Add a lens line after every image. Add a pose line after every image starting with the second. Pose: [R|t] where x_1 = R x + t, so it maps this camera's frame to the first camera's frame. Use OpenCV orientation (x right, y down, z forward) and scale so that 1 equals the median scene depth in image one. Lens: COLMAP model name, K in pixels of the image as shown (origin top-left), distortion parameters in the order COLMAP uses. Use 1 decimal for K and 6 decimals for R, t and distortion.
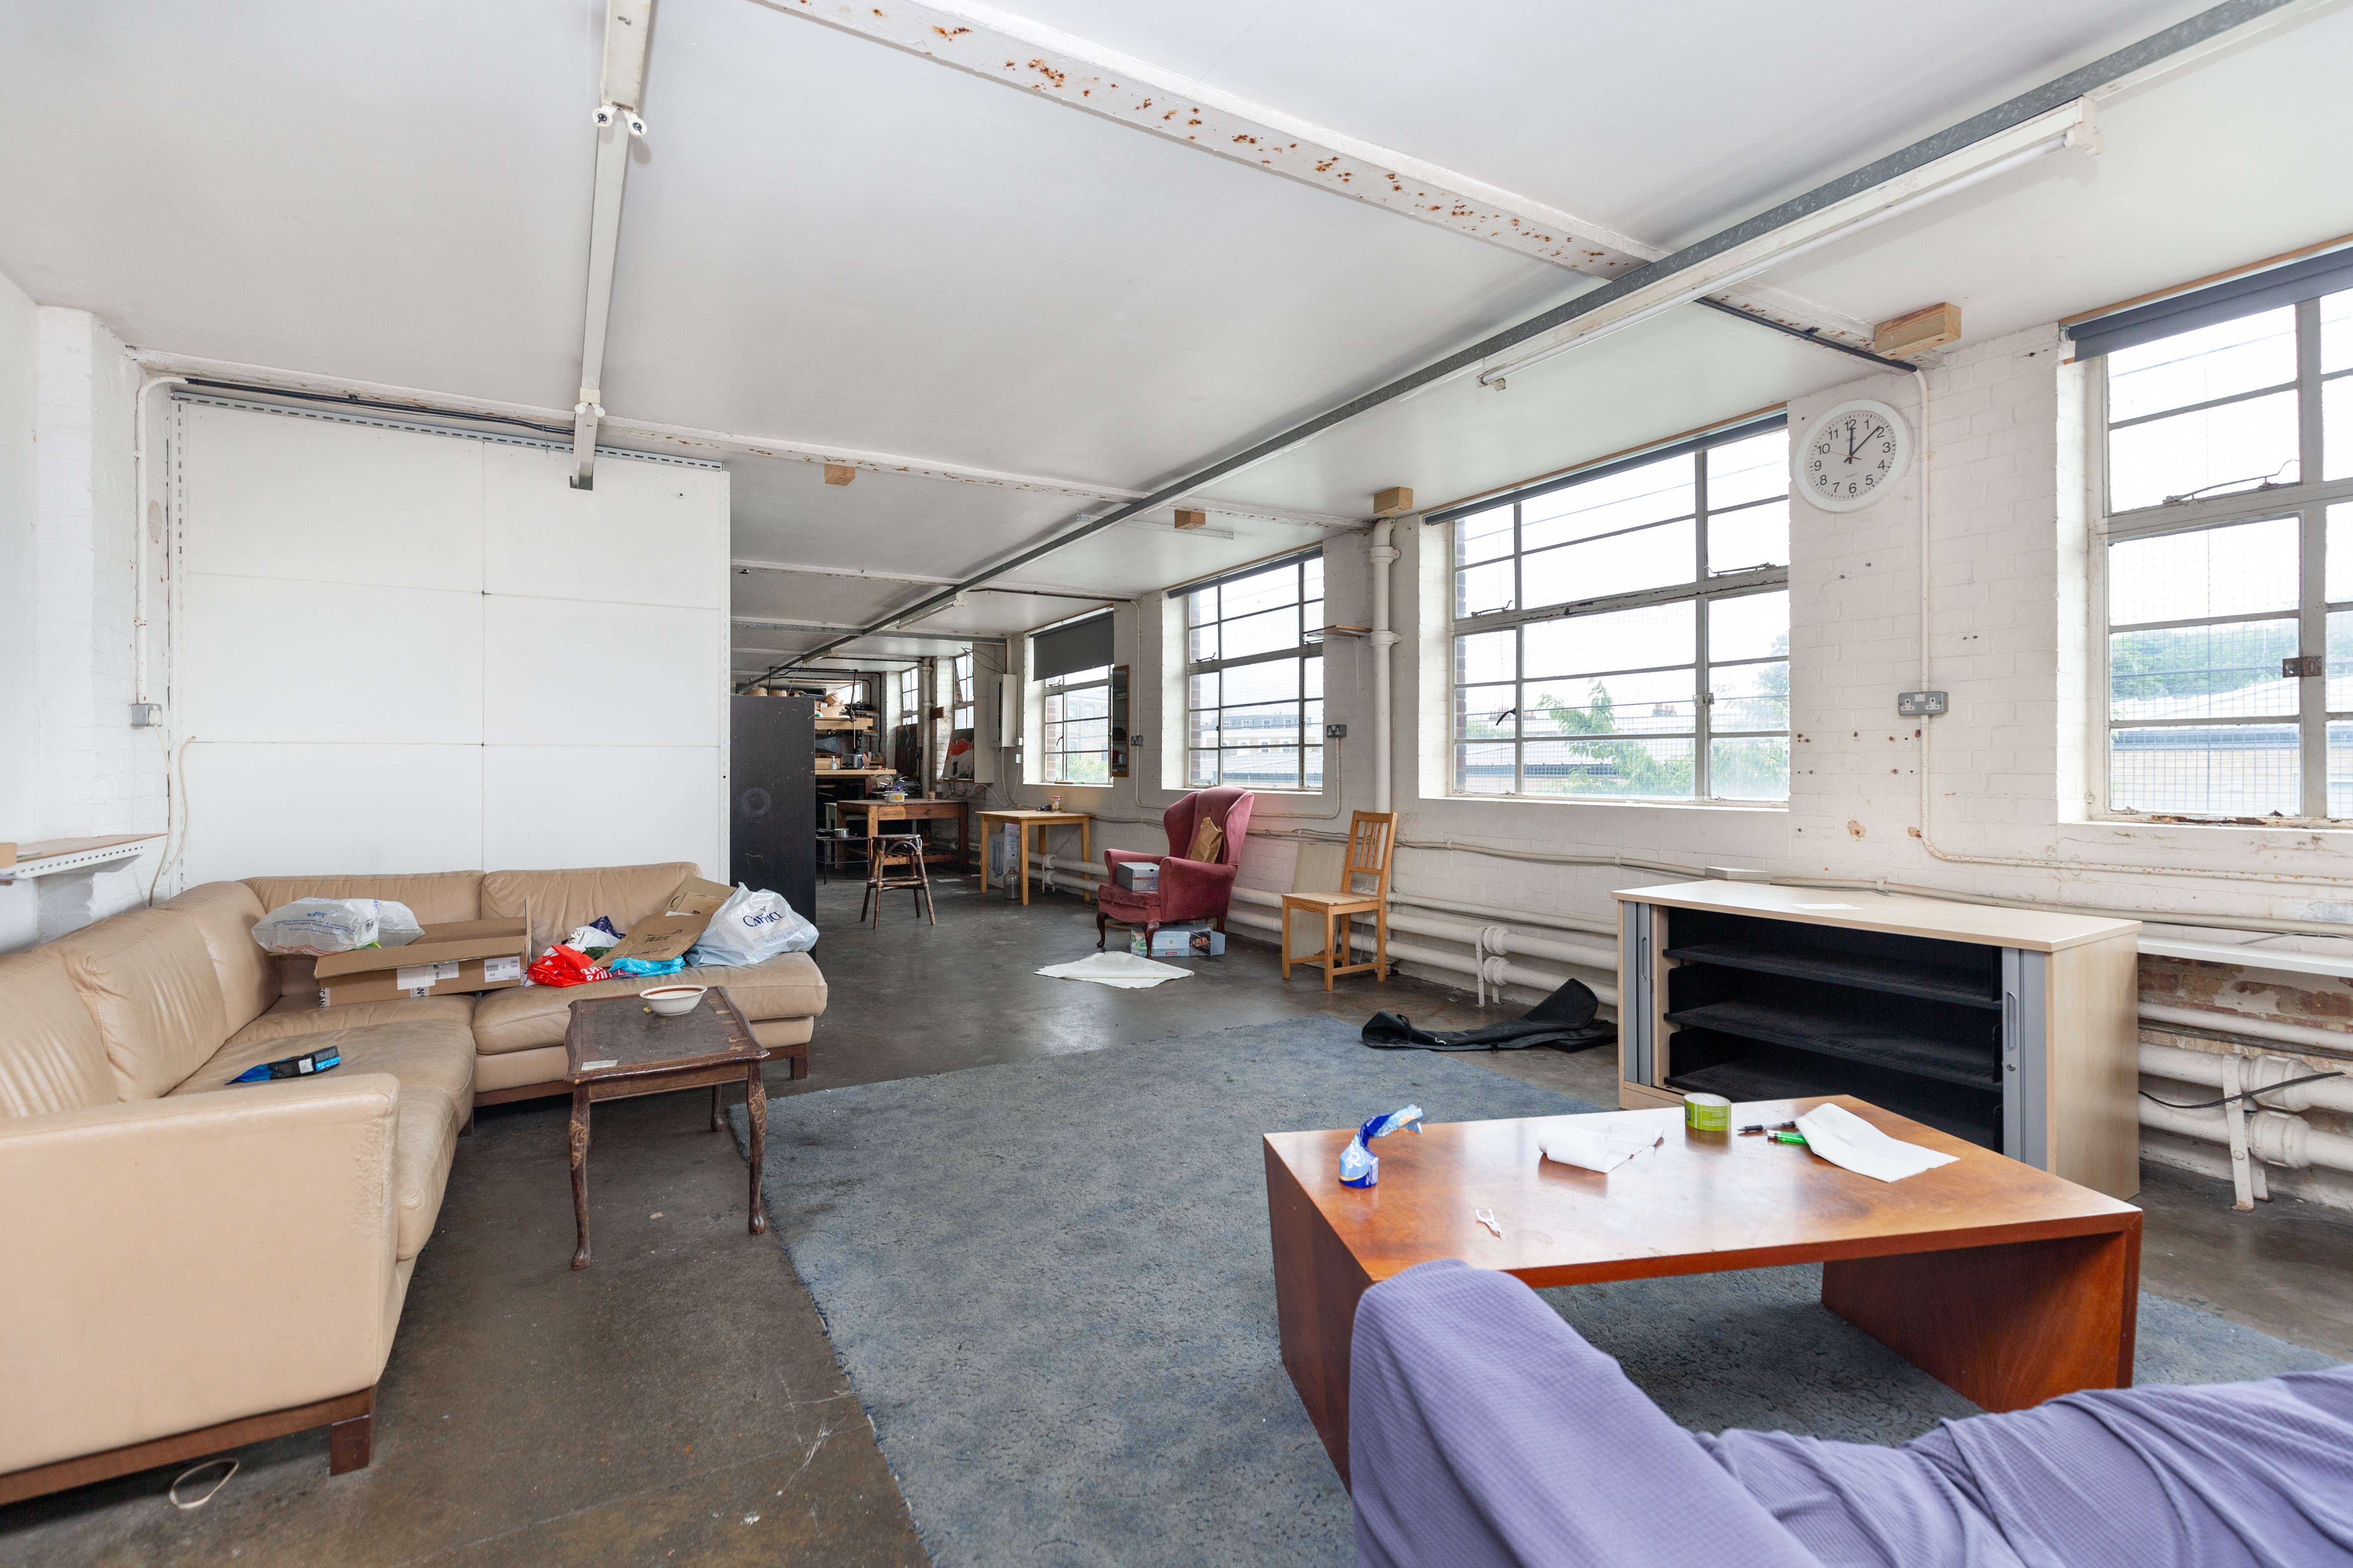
lens RADIAL K [[1075.6, 0, 1183.7], [0, 1075.6, 766.6], [0, 0, 1]] dist [0.001113, 0.000010]
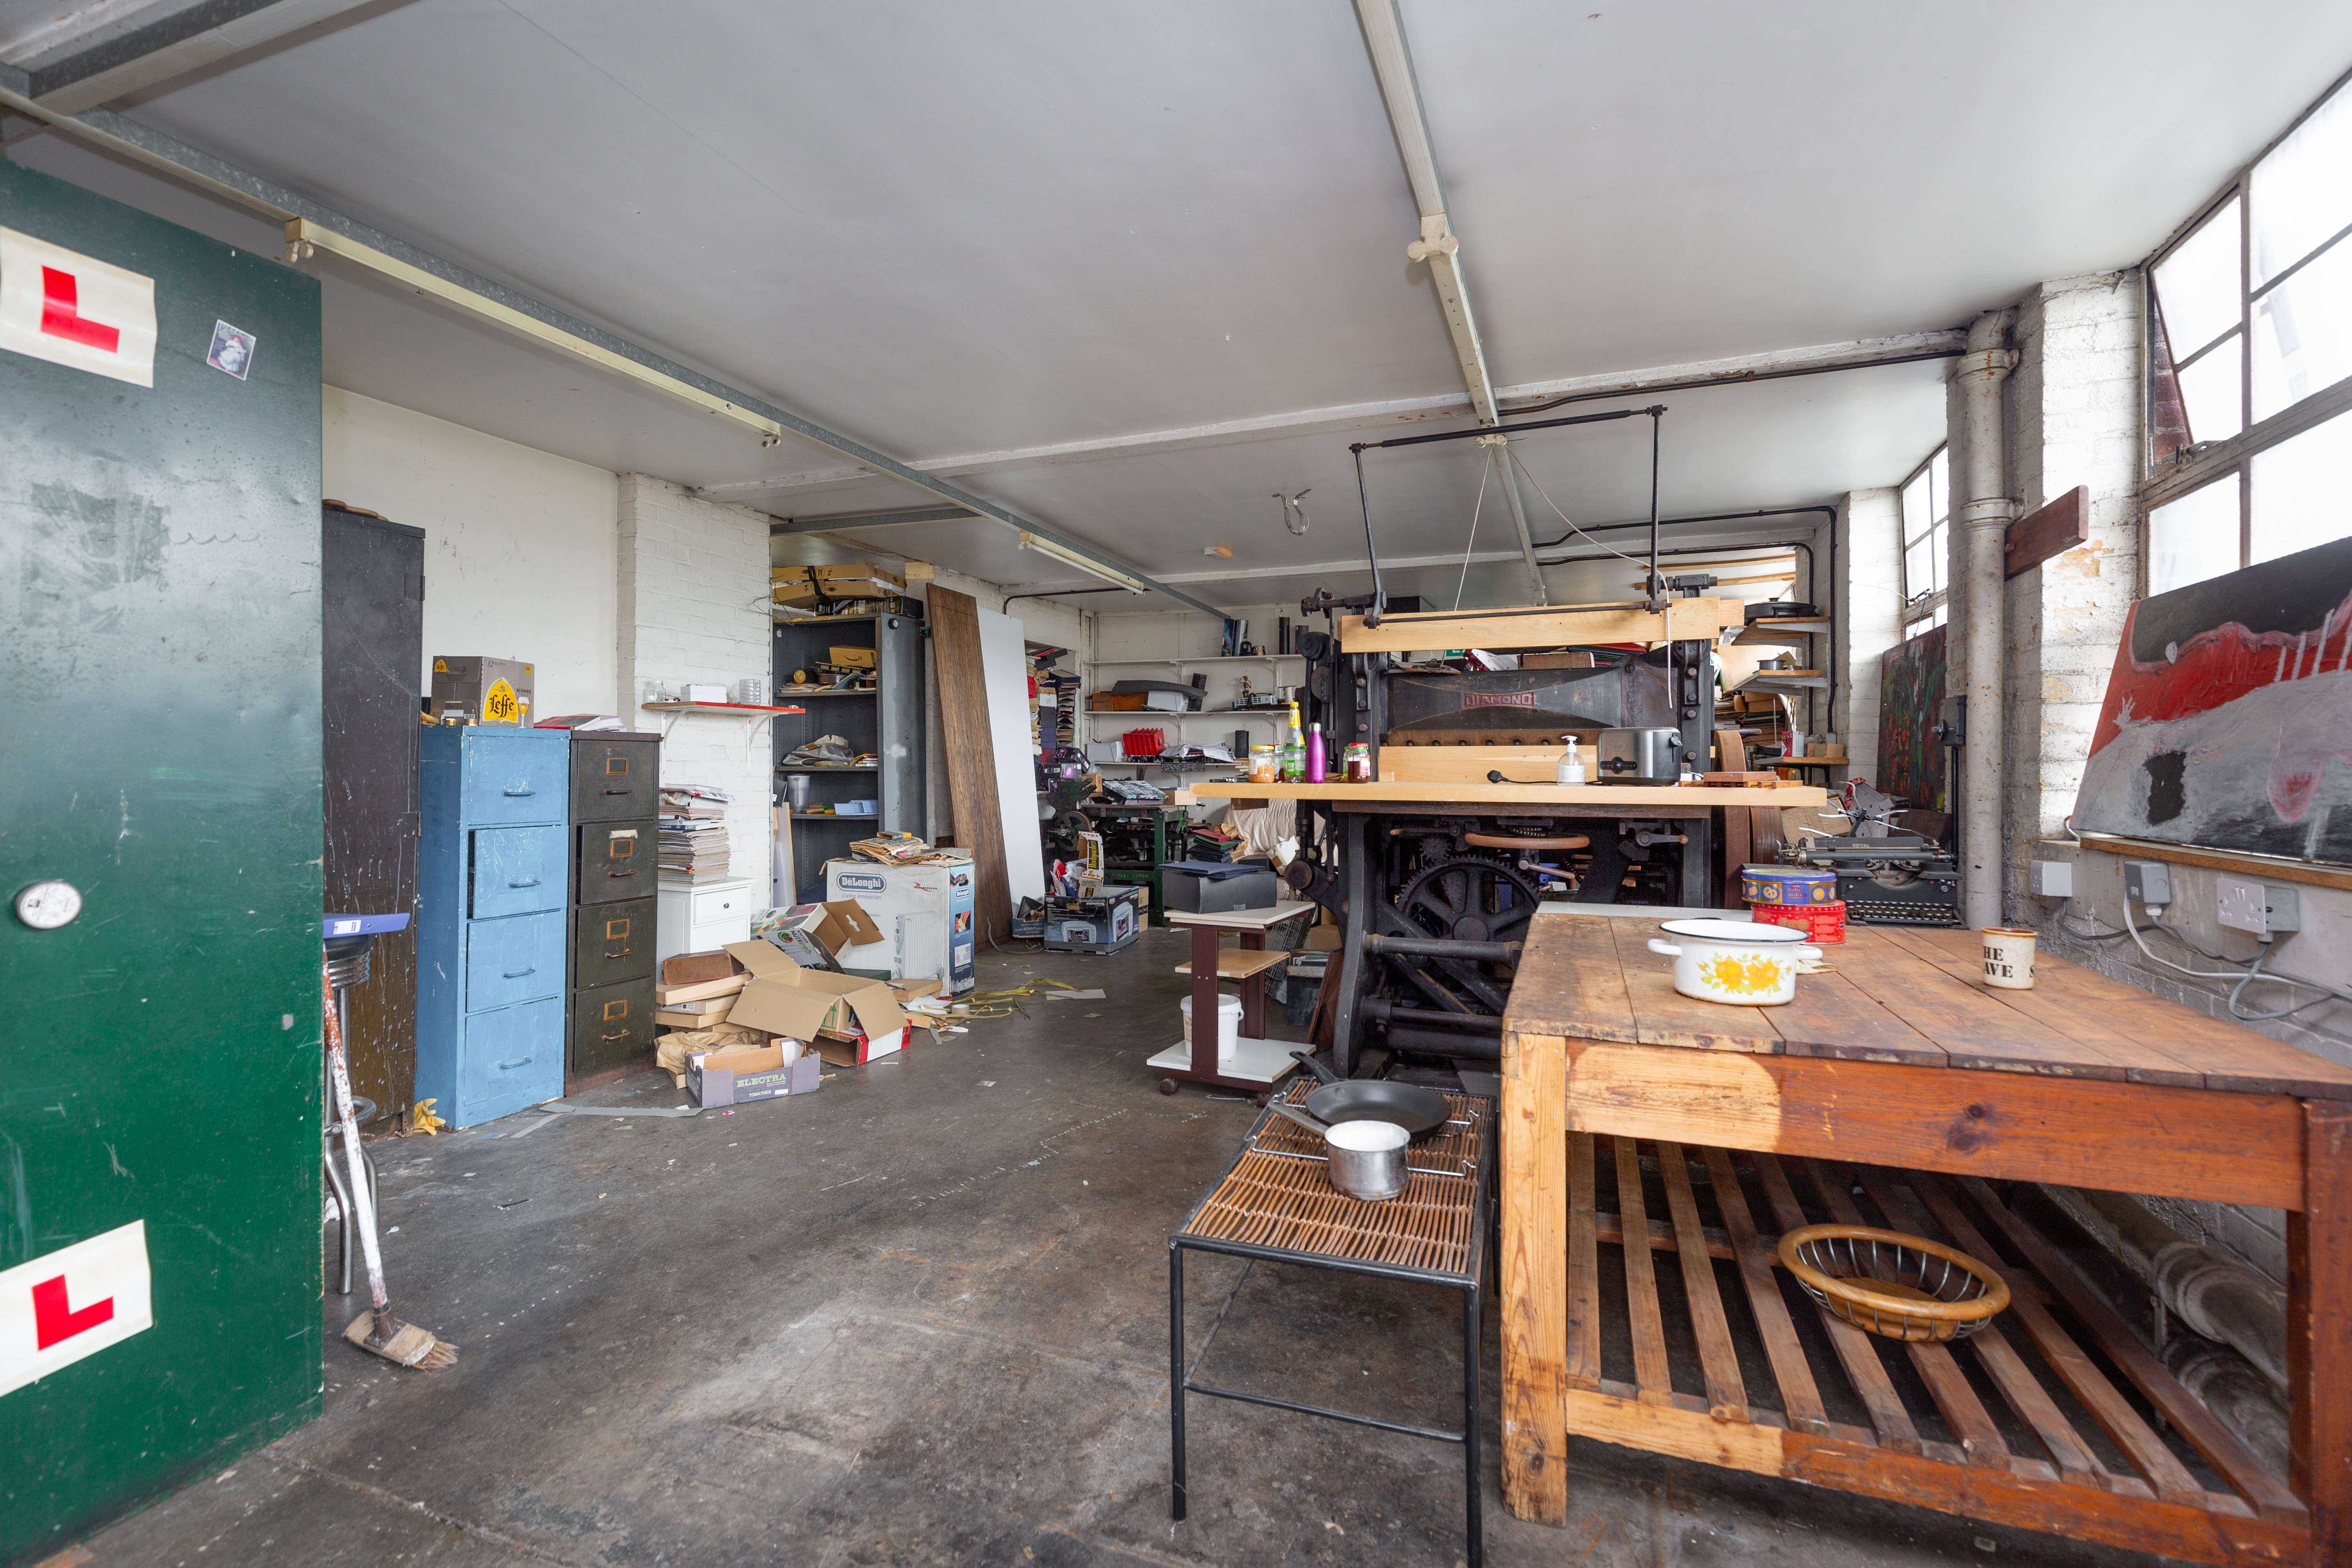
lens RADIAL K [[1075.3, 0, 1179.1], [0, 1075.3, 772.6], [0, 0, 1]] dist [0.001113, 0.000010]
pose [[0.626840, 0.001525, -0.779147, -0.166127], [-0.001632, 0.999998, 0.000645, -0.000612], [0.779146, 0.000867, 0.626841, 0.713430]]
